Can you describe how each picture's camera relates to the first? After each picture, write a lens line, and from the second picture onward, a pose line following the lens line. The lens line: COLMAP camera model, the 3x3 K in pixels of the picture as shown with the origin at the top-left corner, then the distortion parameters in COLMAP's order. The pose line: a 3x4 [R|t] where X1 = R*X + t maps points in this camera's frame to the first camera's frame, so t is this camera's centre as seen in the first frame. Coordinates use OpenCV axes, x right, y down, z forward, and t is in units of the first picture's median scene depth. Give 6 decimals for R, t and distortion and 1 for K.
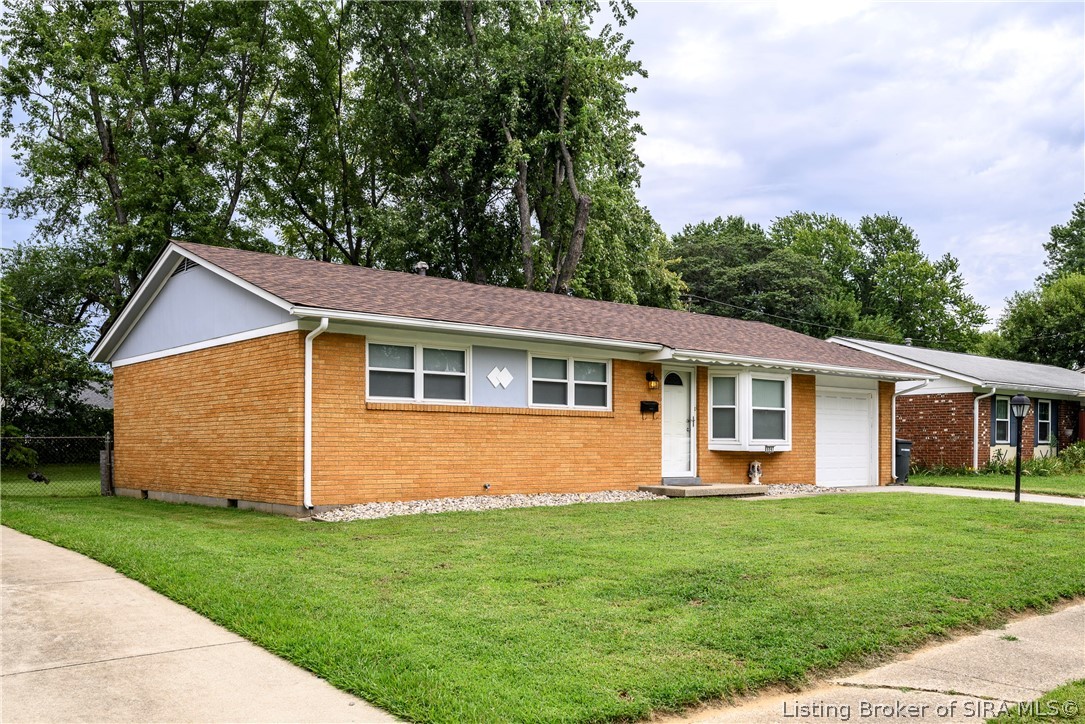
lens RADIAL K [[896.2, 0, 543.0], [0, 896.2, 364.9], [0, 0, 1]] dist [0.003504, 0.001725]
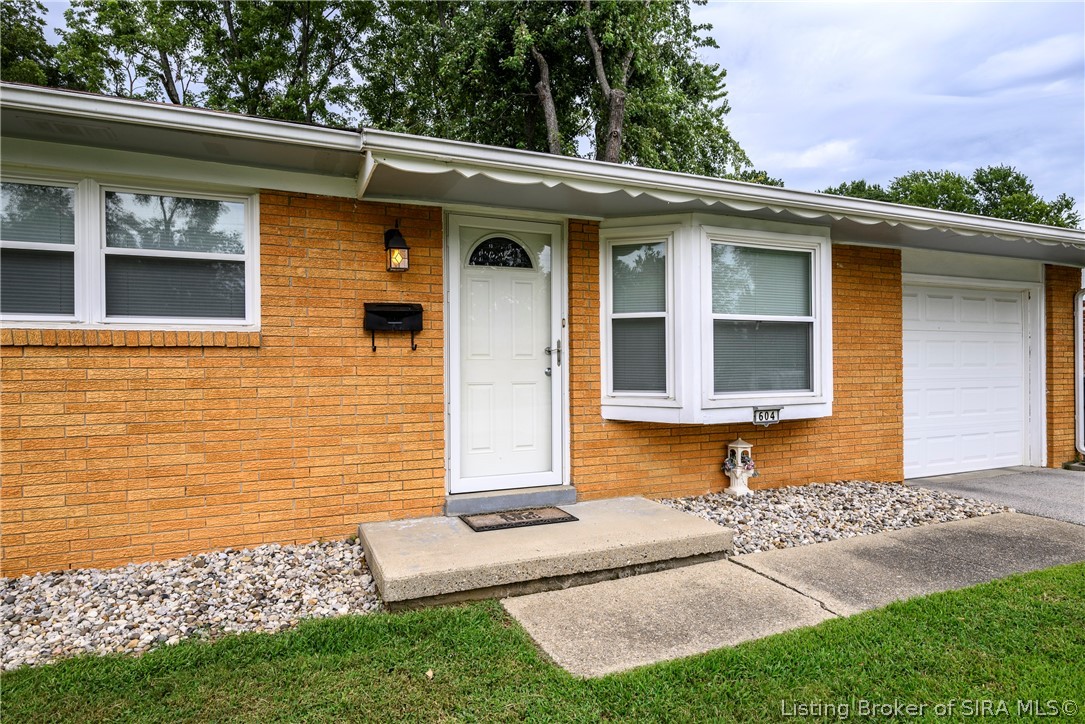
lens RADIAL K [[621.0, 0, 526.4], [0, 621.0, 334.2], [0, 0, 1]] dist [-0.004800, 0.000786]
pose [[0.958918, -0.023931, -0.282671, 0.223193], [0.035112, 0.998786, 0.034554, 0.041818], [0.281501, -0.043059, 0.958594, 0.681678]]
